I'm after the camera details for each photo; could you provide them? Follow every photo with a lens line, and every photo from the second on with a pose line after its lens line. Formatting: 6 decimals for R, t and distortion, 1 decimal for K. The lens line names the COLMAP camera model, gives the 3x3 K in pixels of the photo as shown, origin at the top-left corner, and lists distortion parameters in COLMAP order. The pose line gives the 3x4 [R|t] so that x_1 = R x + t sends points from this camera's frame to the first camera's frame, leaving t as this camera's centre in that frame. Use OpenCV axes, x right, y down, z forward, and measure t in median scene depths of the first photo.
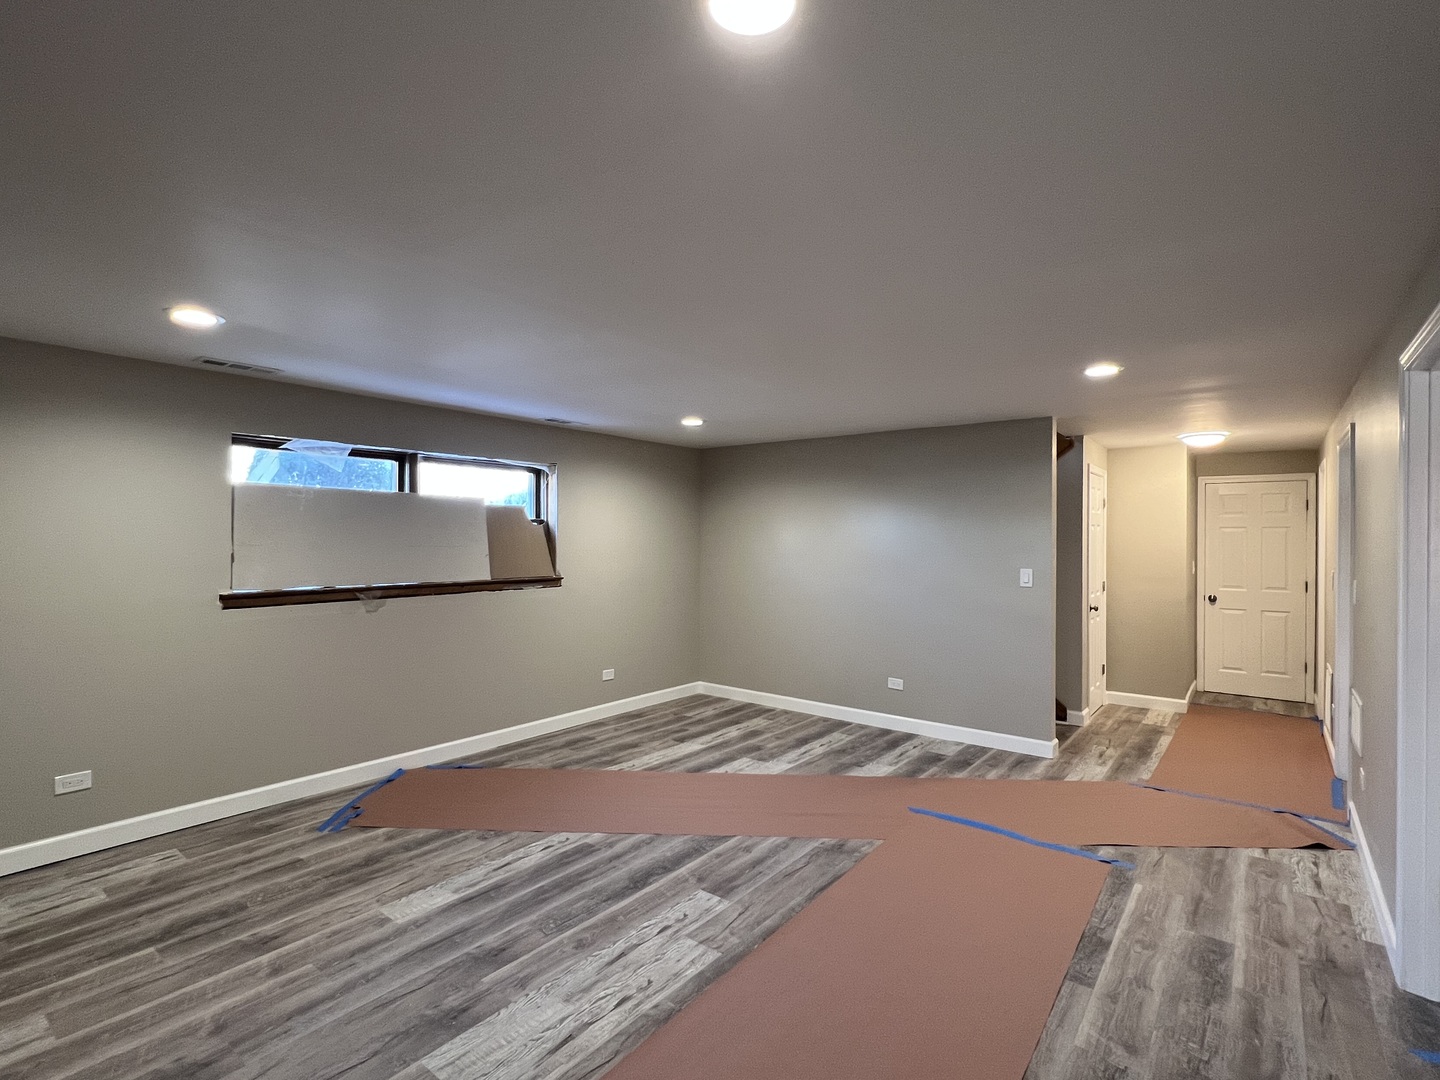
lens RADIAL K [[699.5, 0, 712.7], [0, 699.5, 536.0], [0, 0, 1]] dist [-0.001114, -0.000148]
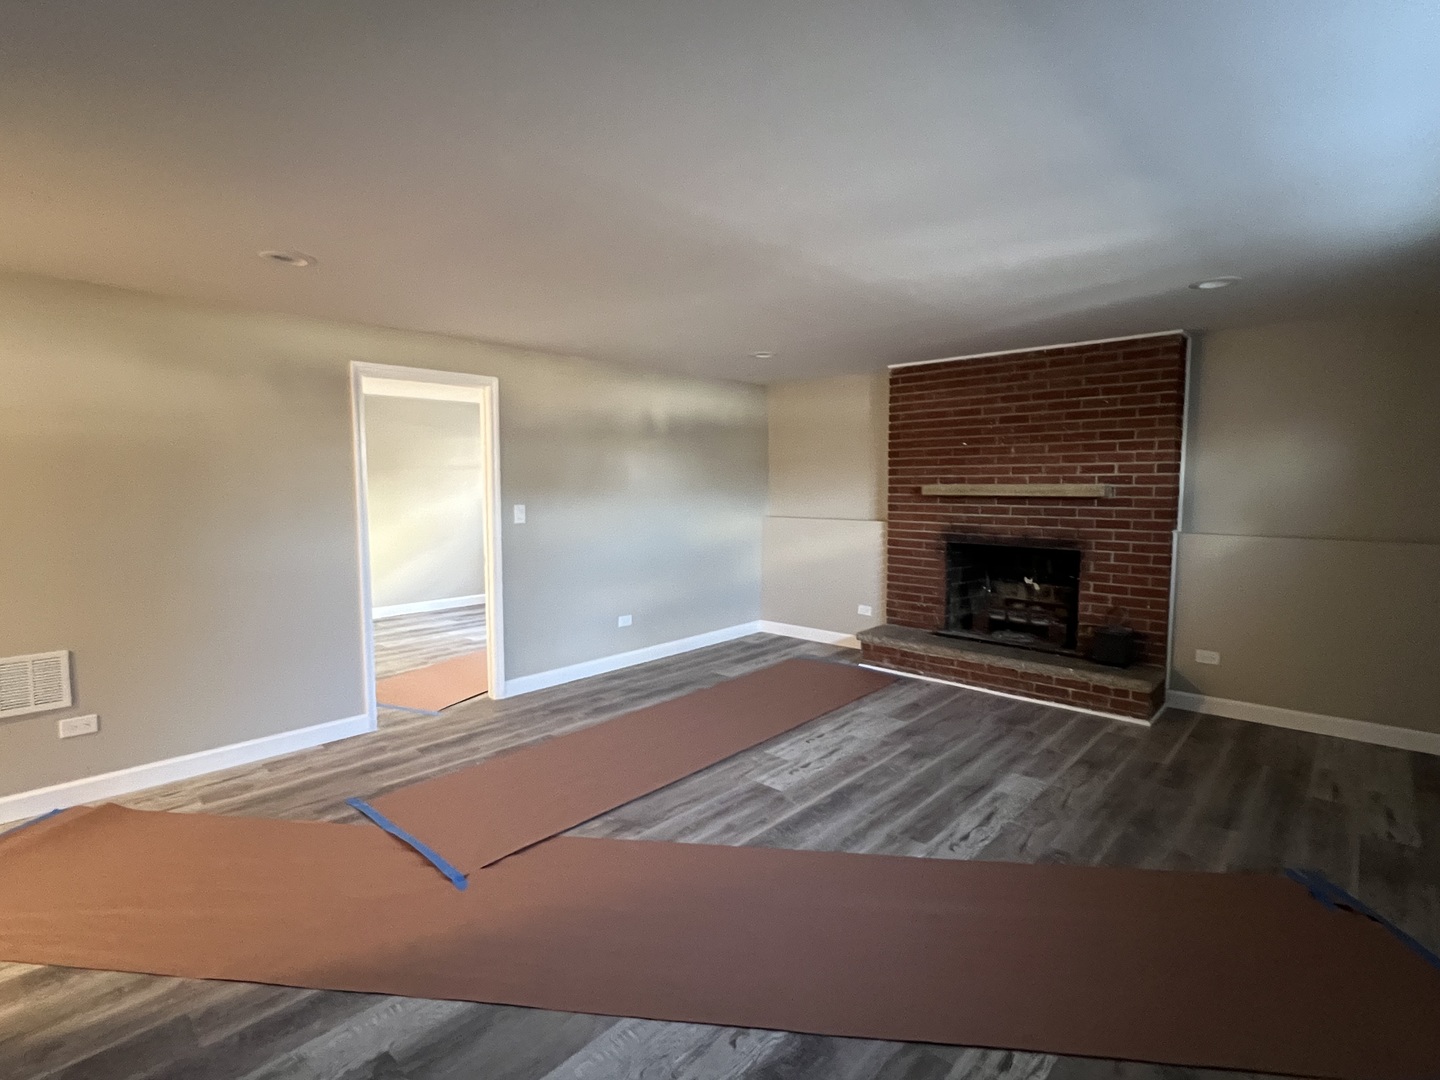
lens RADIAL K [[699.5, 0, 711.5], [0, 699.5, 541.1], [0, 0, 1]] dist [-0.001114, -0.000148]
pose [[-0.996388, -0.009628, 0.084371, 0.001822], [-0.002460, 0.996408, 0.084648, 0.018525], [-0.084883, 0.084134, -0.992832, 2.044235]]
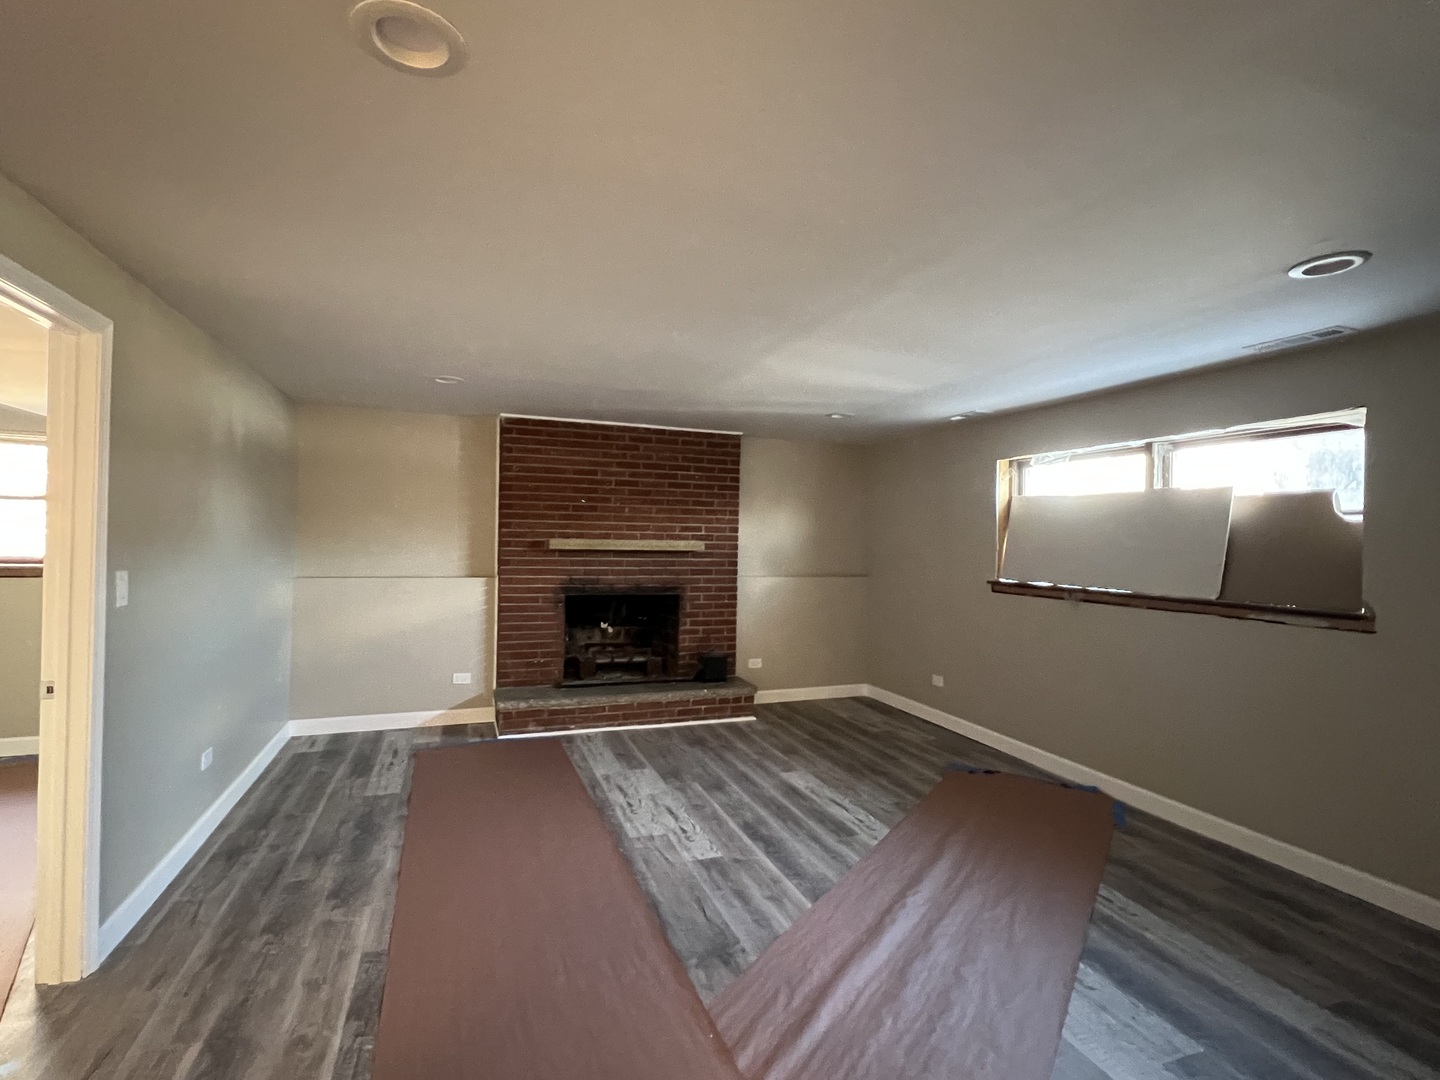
lens RADIAL K [[699.5, 0, 719.6], [0, 699.5, 534.9], [0, 0, 1]] dist [-0.001114, -0.000148]
pose [[-0.522760, -0.020397, -0.852236, 0.894753], [-0.021191, 0.999716, -0.010929, 0.025000], [0.852216, 0.012347, -0.523044, 1.529263]]
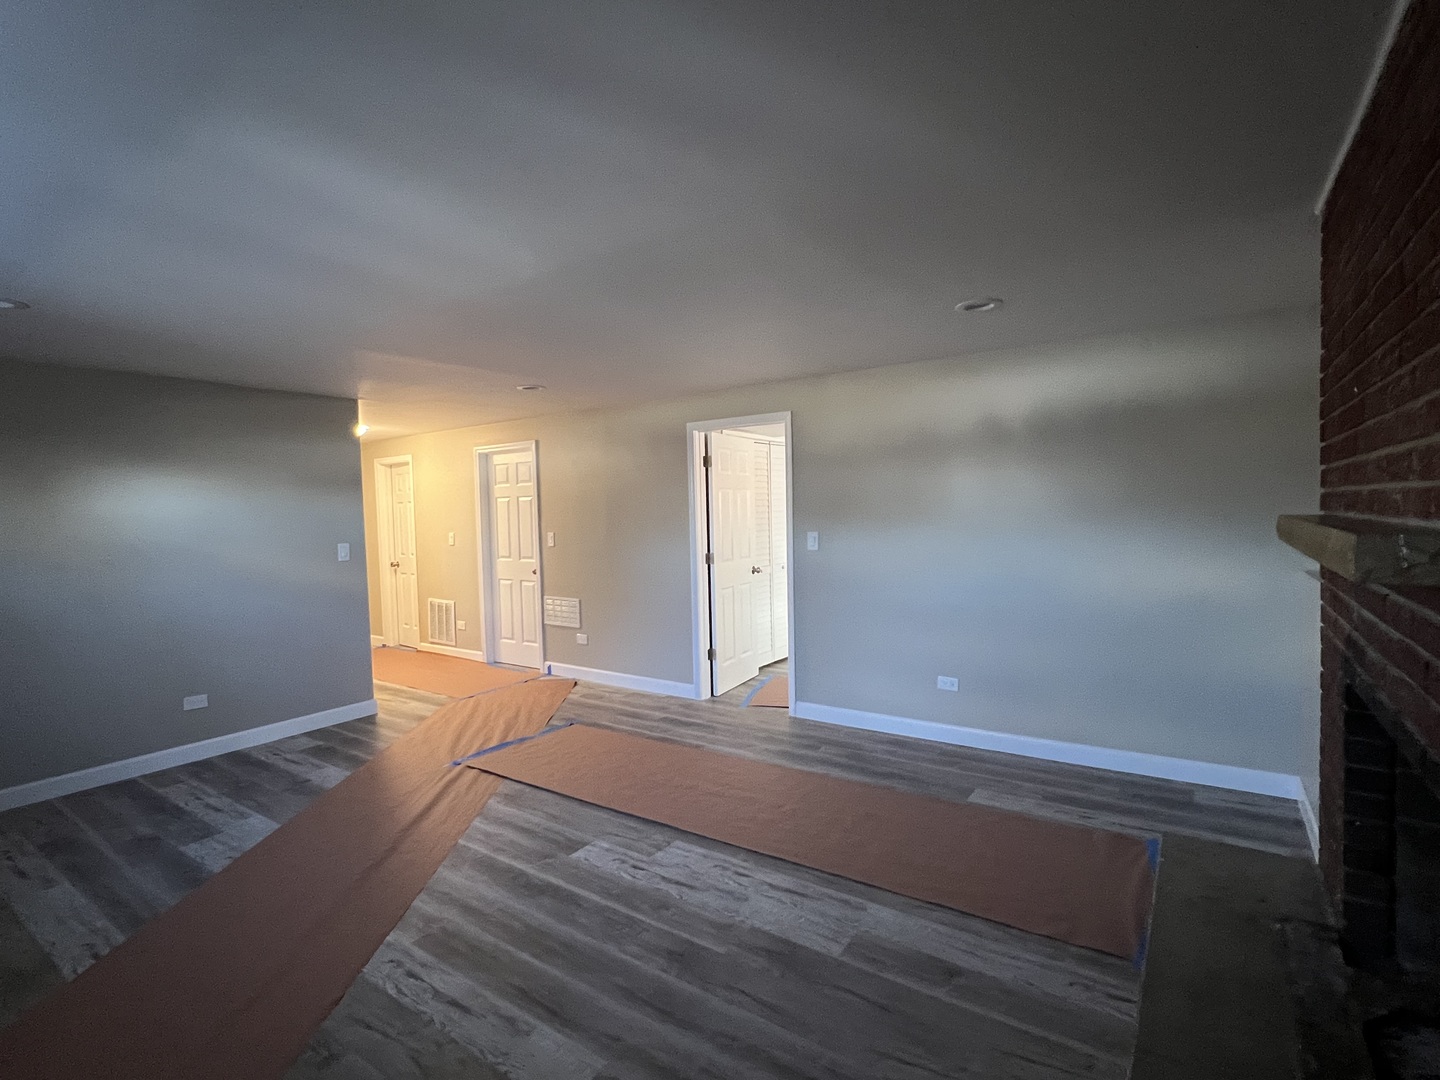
lens RADIAL K [[699.5, 0, 718.2], [0, 699.5, 539.6], [0, 0, 1]] dist [-0.001114, -0.000148]
pose [[-0.054800, -0.049644, 0.997262, -1.000263], [0.024152, 0.998405, 0.051028, 0.002917], [-0.998205, 0.026882, -0.053513, 0.814299]]
